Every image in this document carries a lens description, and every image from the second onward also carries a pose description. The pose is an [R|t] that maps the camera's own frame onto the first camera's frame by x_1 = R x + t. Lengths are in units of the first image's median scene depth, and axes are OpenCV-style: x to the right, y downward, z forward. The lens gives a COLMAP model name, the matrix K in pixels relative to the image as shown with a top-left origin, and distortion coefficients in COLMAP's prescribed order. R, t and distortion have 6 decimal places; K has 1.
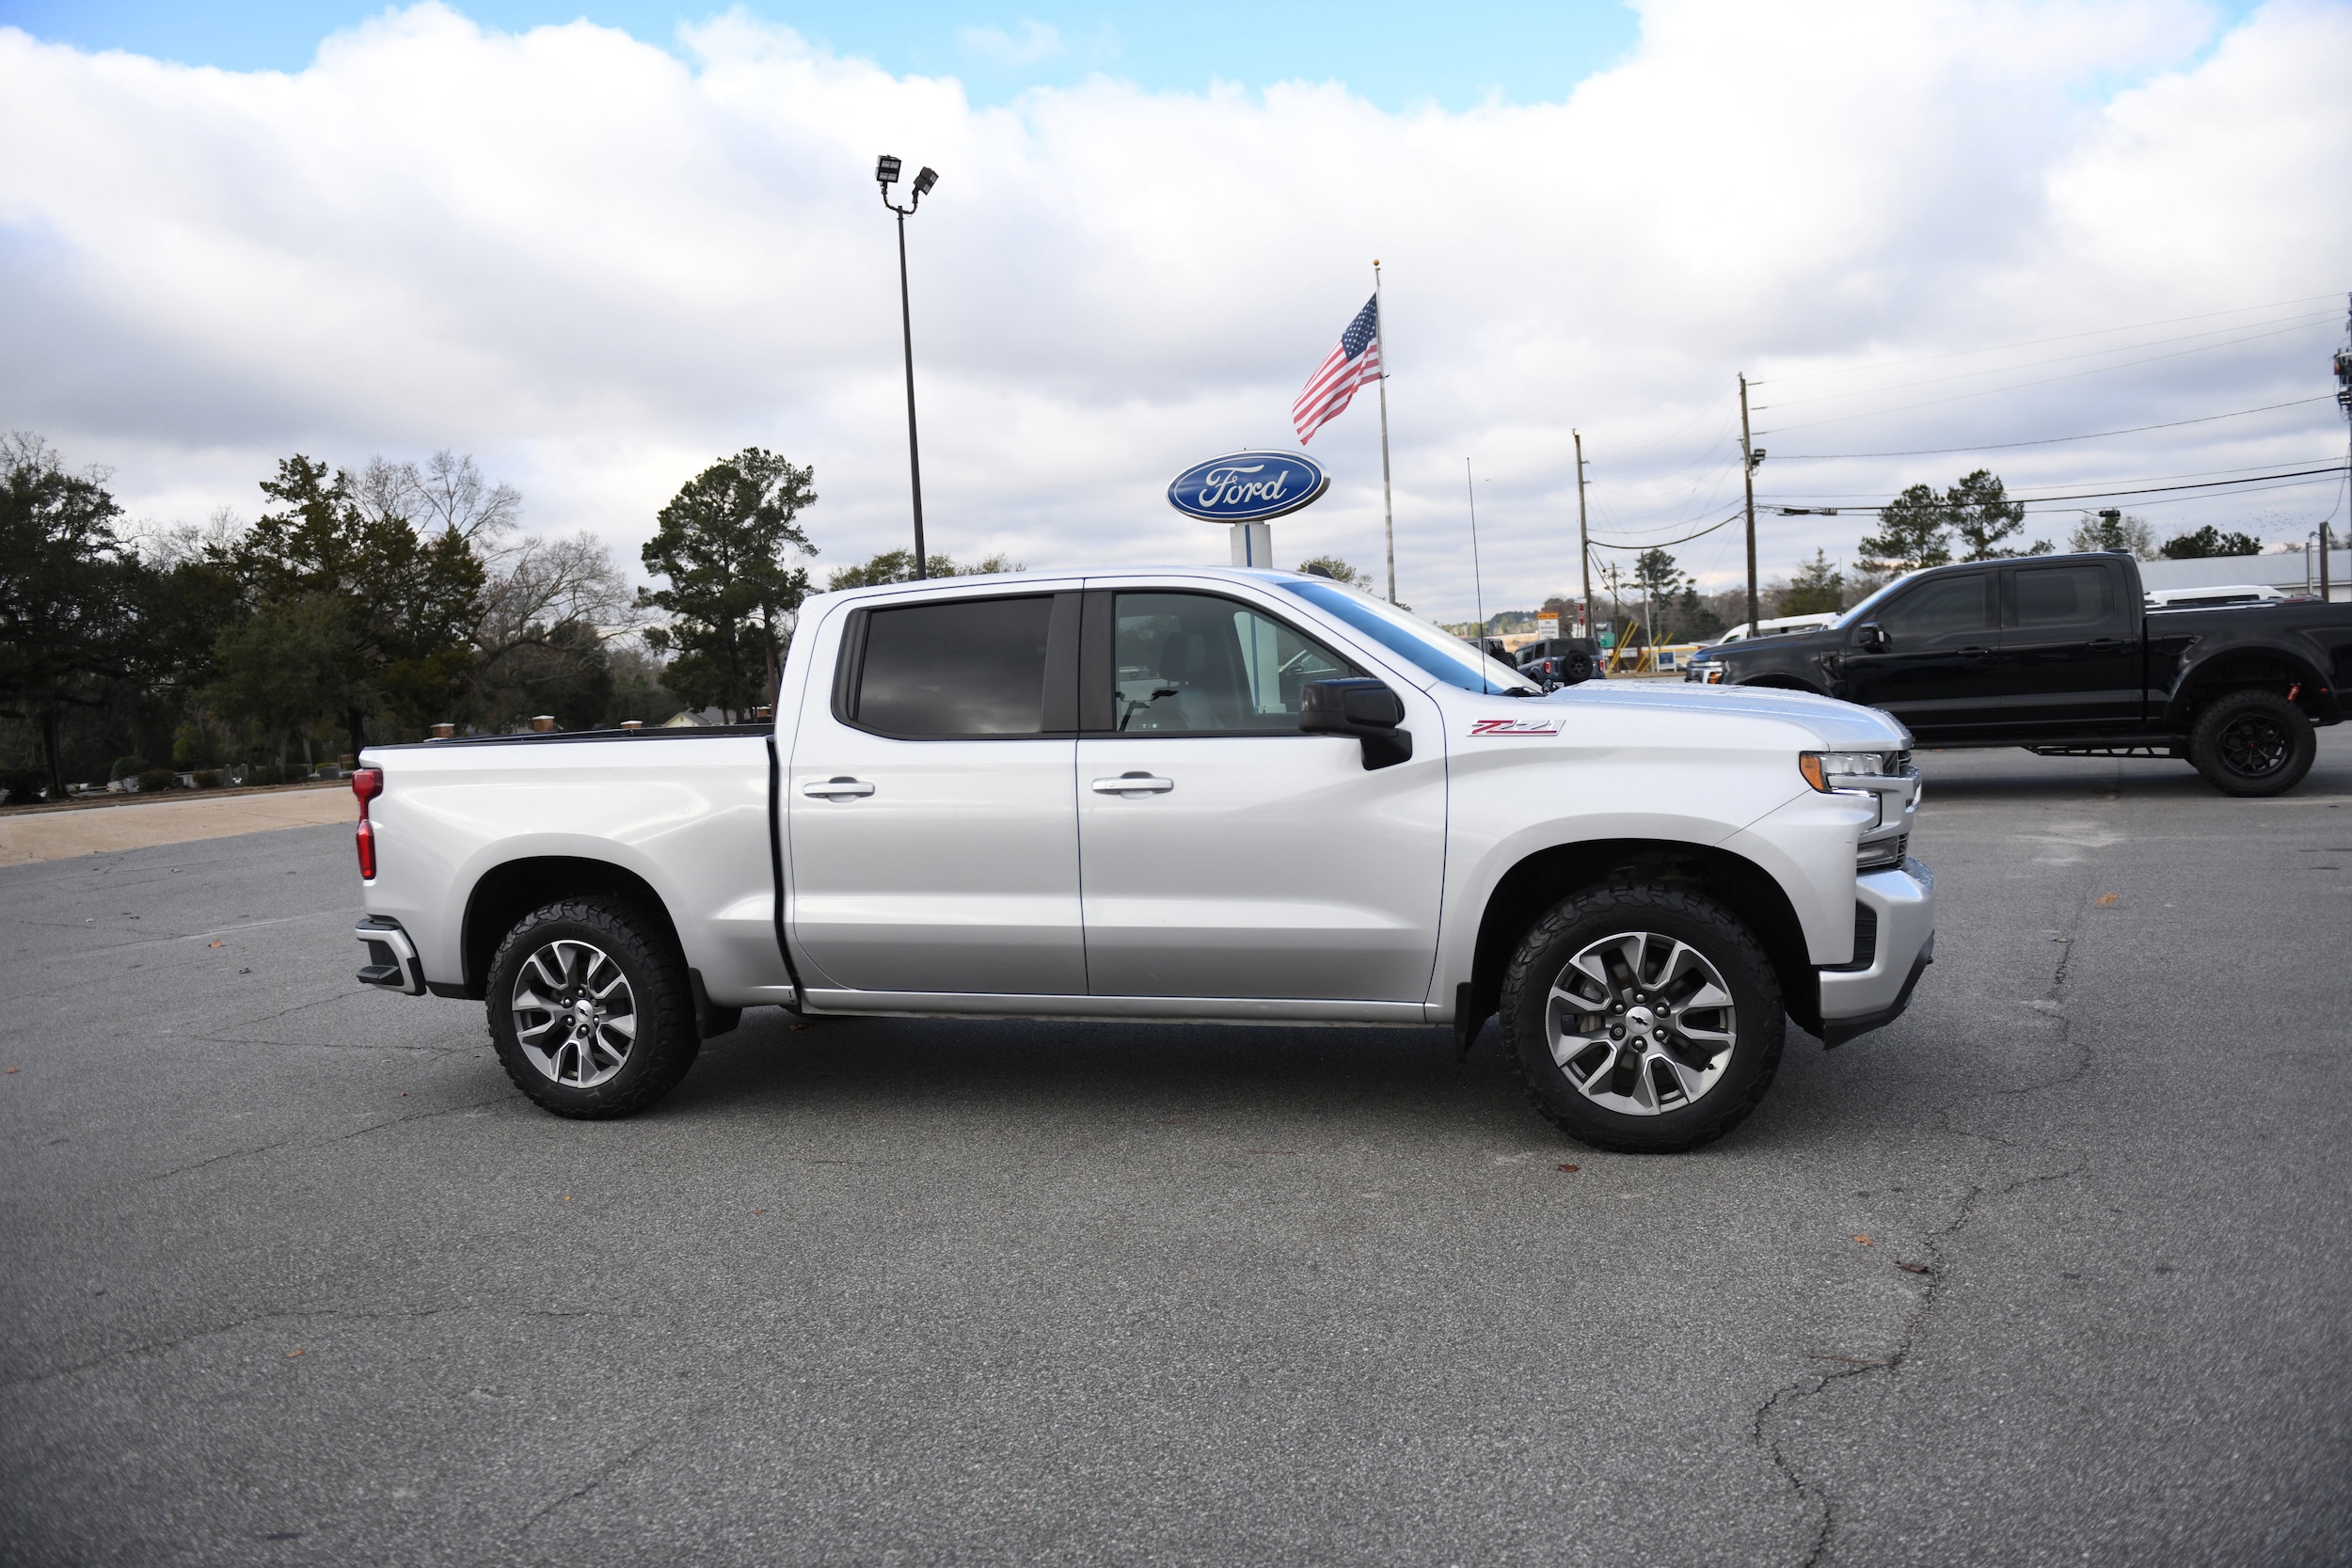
lens RADIAL K [[1661.3, 0, 1161.5], [0, 1661.3, 774.3], [0, 0, 1]] dist [-0.054815, 0.001661]
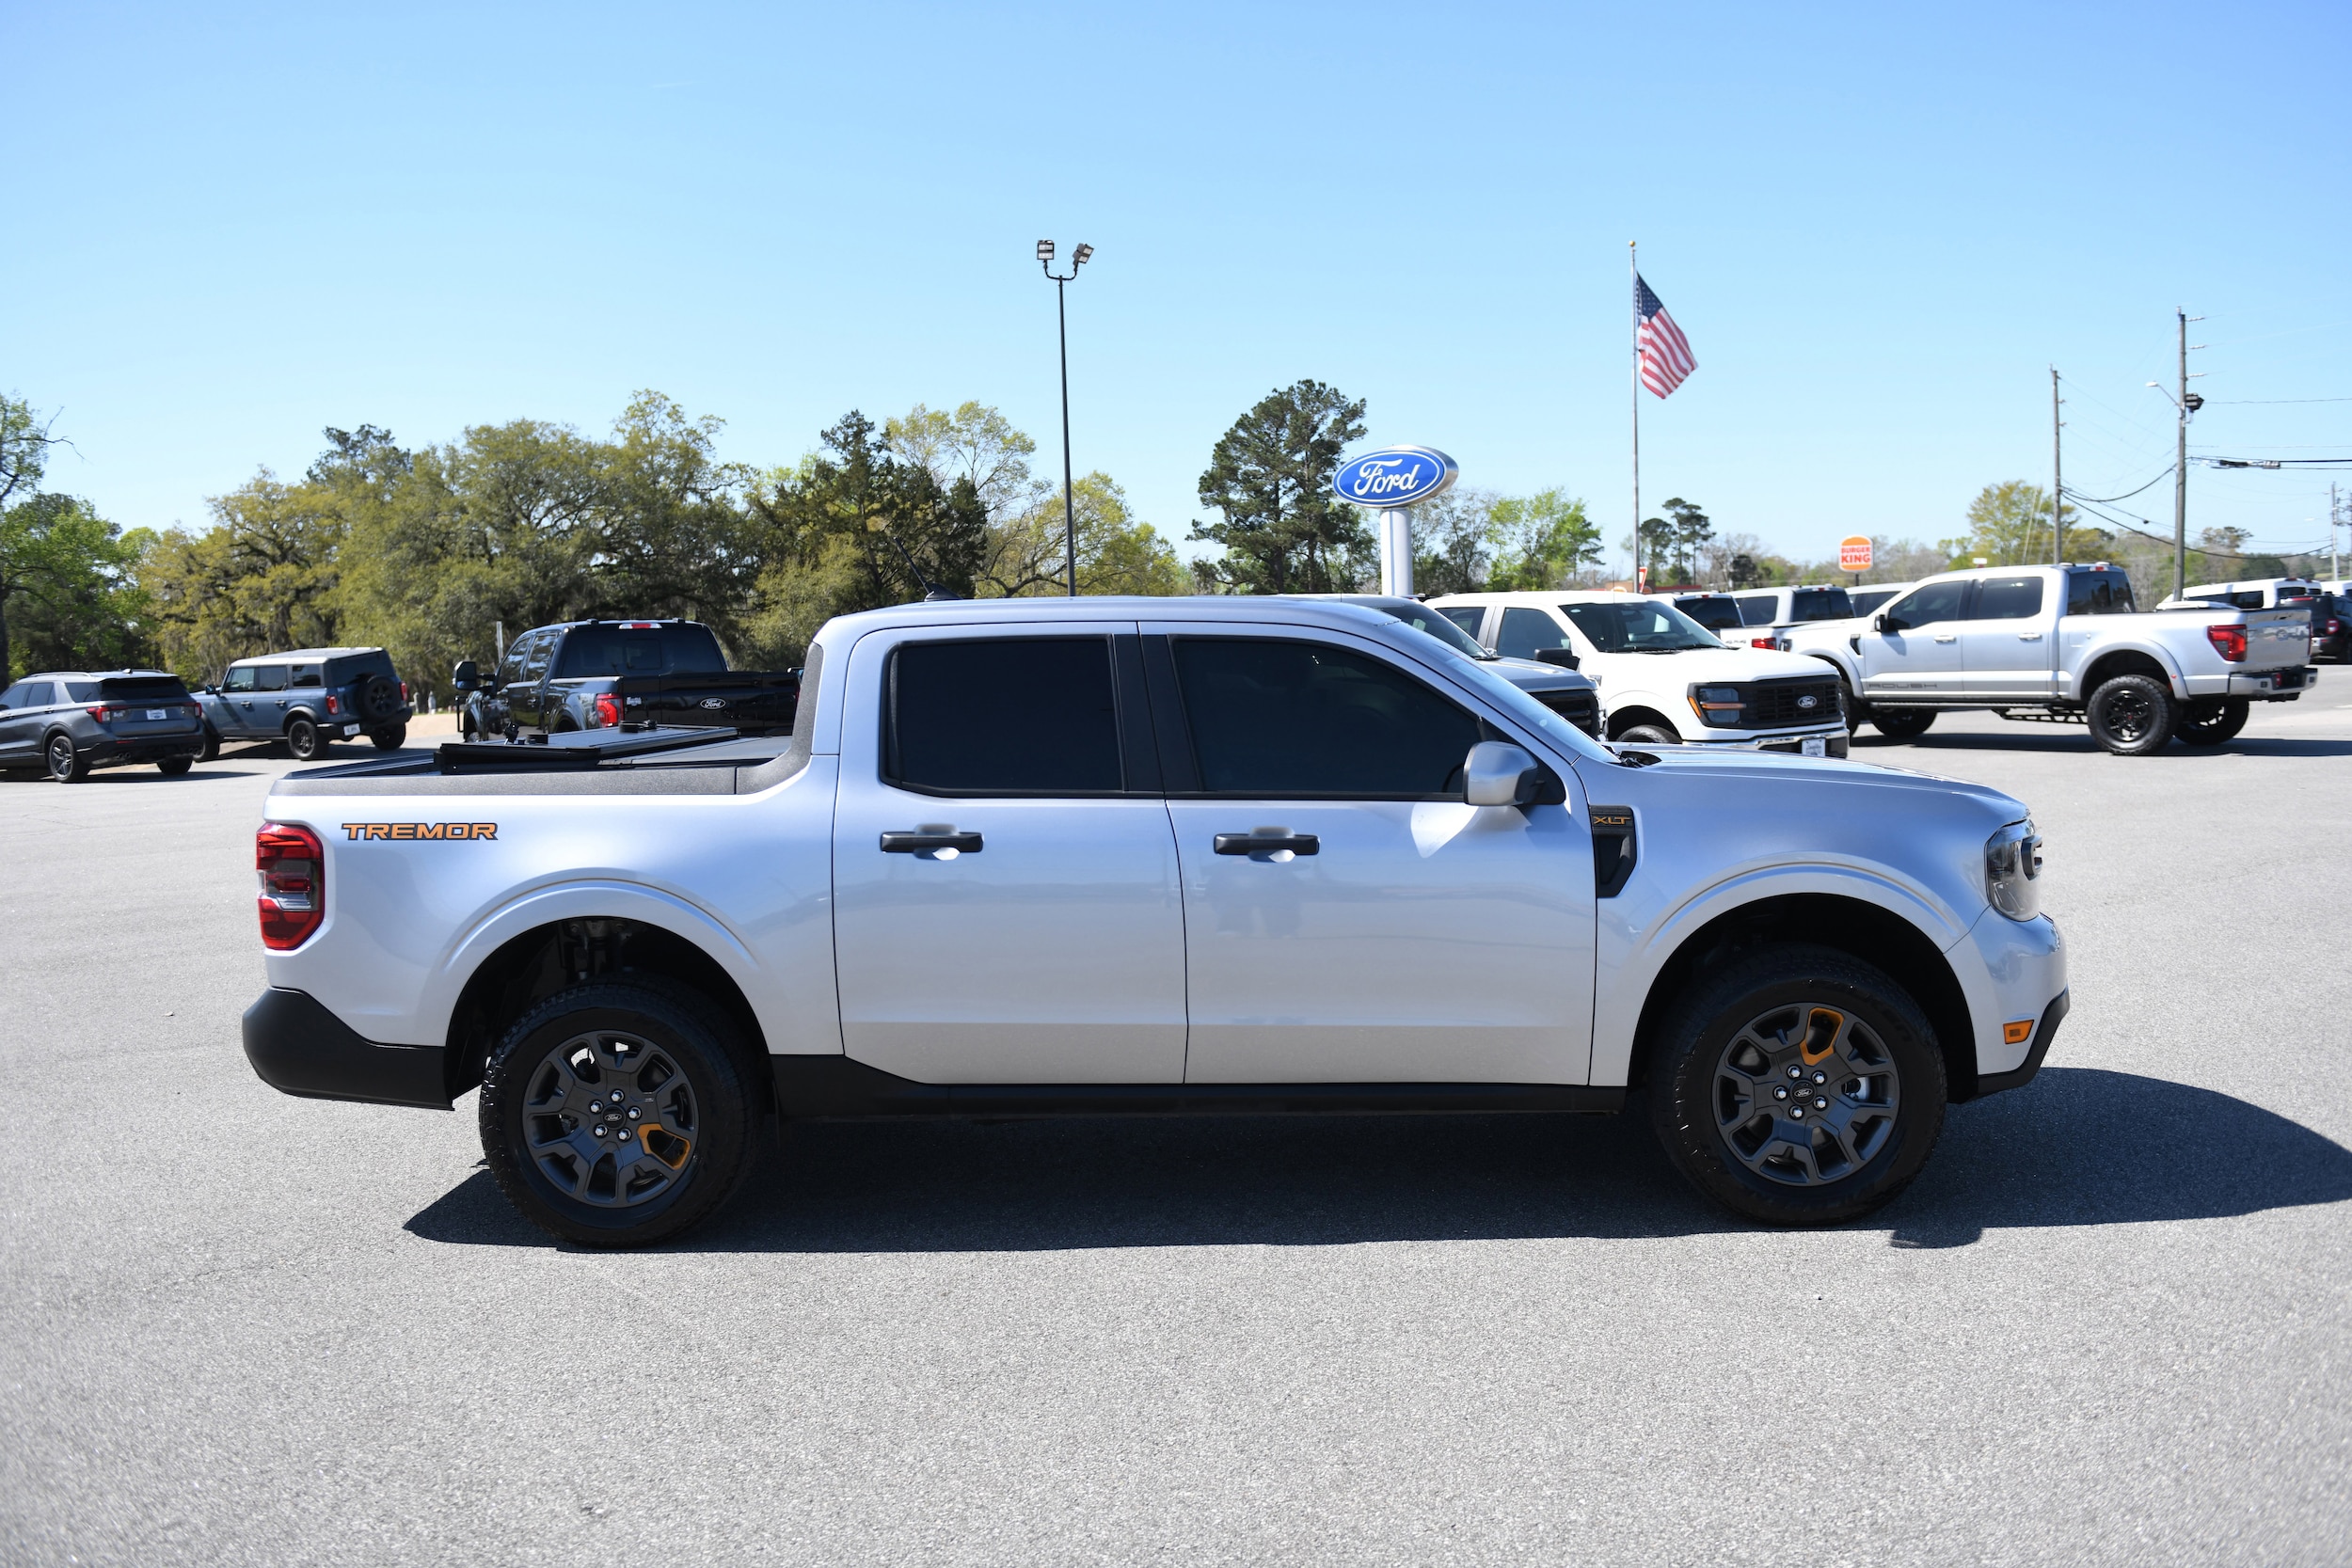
lens RADIAL K [[2000.7, 0, 1128.8], [0, 2000.7, 752.3], [0, 0, 1]] dist [-0.001612, -0.013679]
pose [[0.905271, 0.053274, -0.421480, 0.221844], [-0.045783, 0.998562, 0.027881, -0.005636], [0.422360, -0.005943, 0.906409, -0.158768]]
